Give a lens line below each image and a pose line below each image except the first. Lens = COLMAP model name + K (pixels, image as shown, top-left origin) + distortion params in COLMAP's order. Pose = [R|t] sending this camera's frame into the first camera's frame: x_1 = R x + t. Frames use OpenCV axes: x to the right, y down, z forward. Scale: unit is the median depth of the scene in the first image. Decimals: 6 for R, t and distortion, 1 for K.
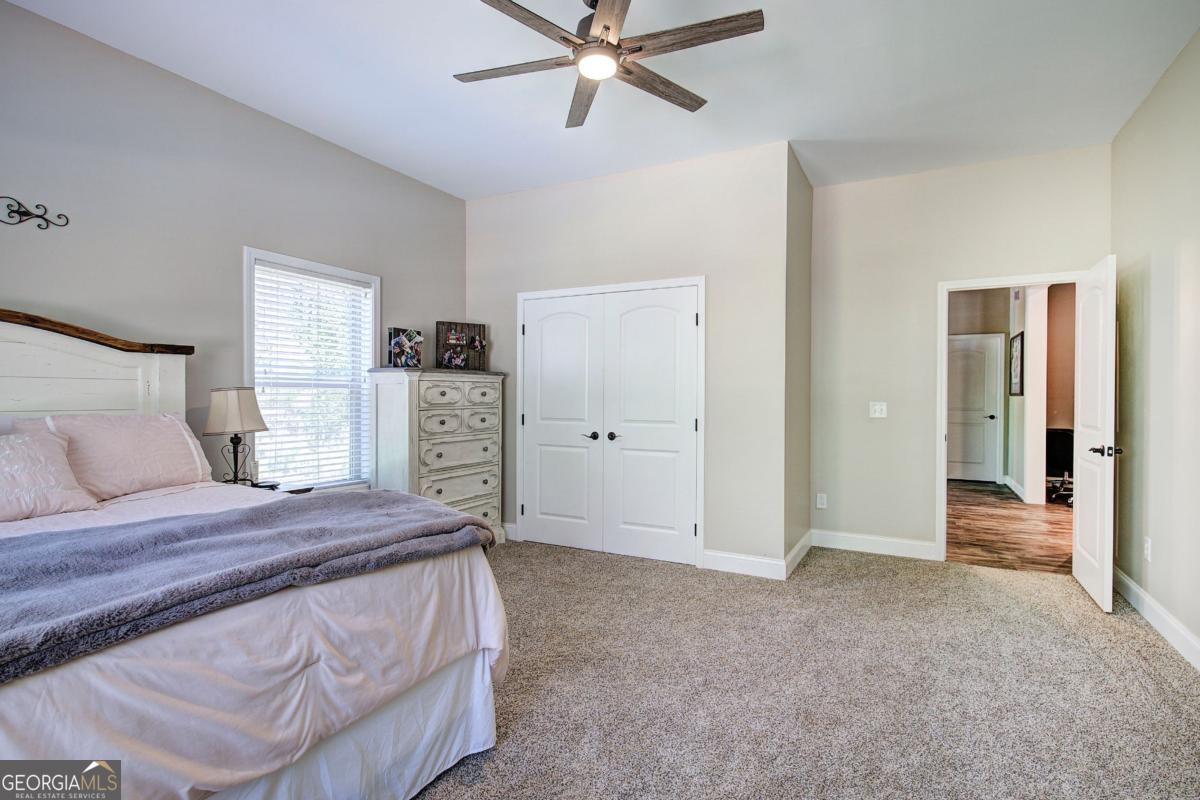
lens RADIAL K [[598.5, 0, 600.9], [0, 598.5, 396.5], [0, 0, 1]] dist [0.003750, 0.000534]
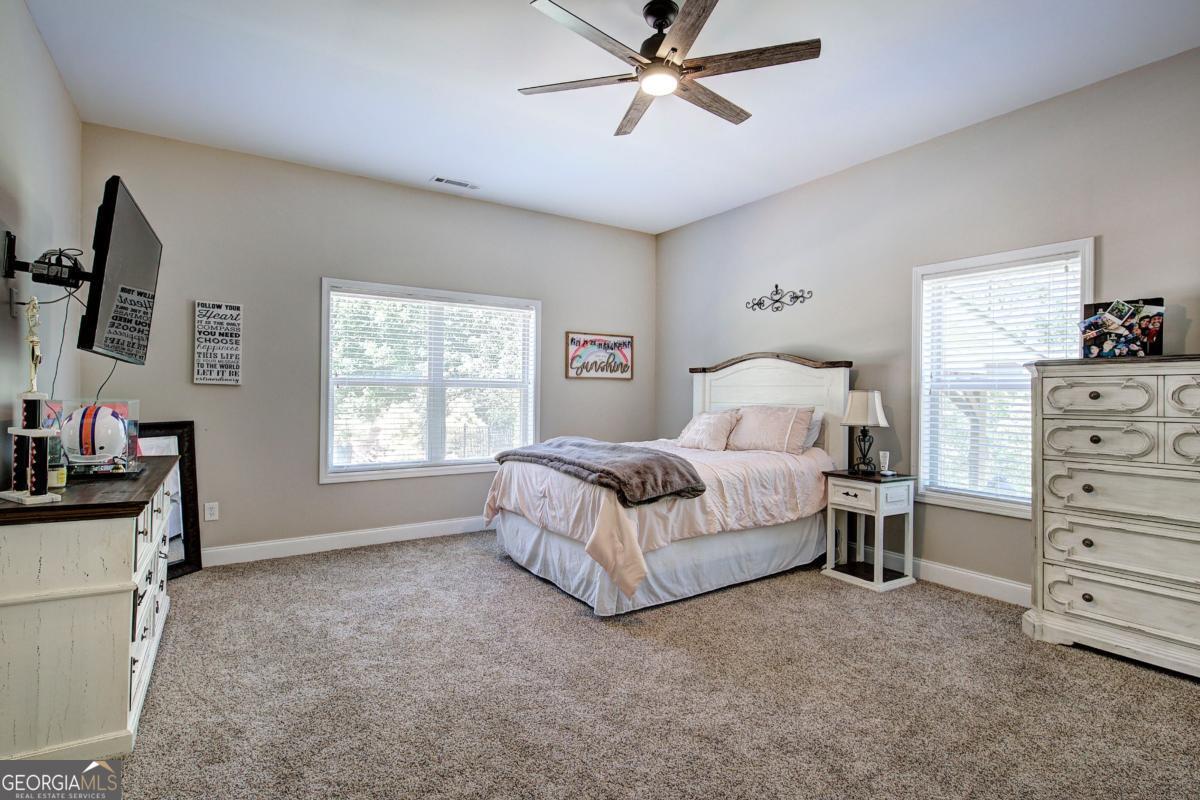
lens RADIAL K [[598.5, 0, 600.9], [0, 598.5, 396.5], [0, 0, 1]] dist [0.003750, 0.000534]
pose [[-0.483140, -0.005198, -0.875528, 0.594559], [-0.012468, 0.999922, 0.000943, 0.002665], [0.875455, 0.011371, -0.483167, 0.877138]]
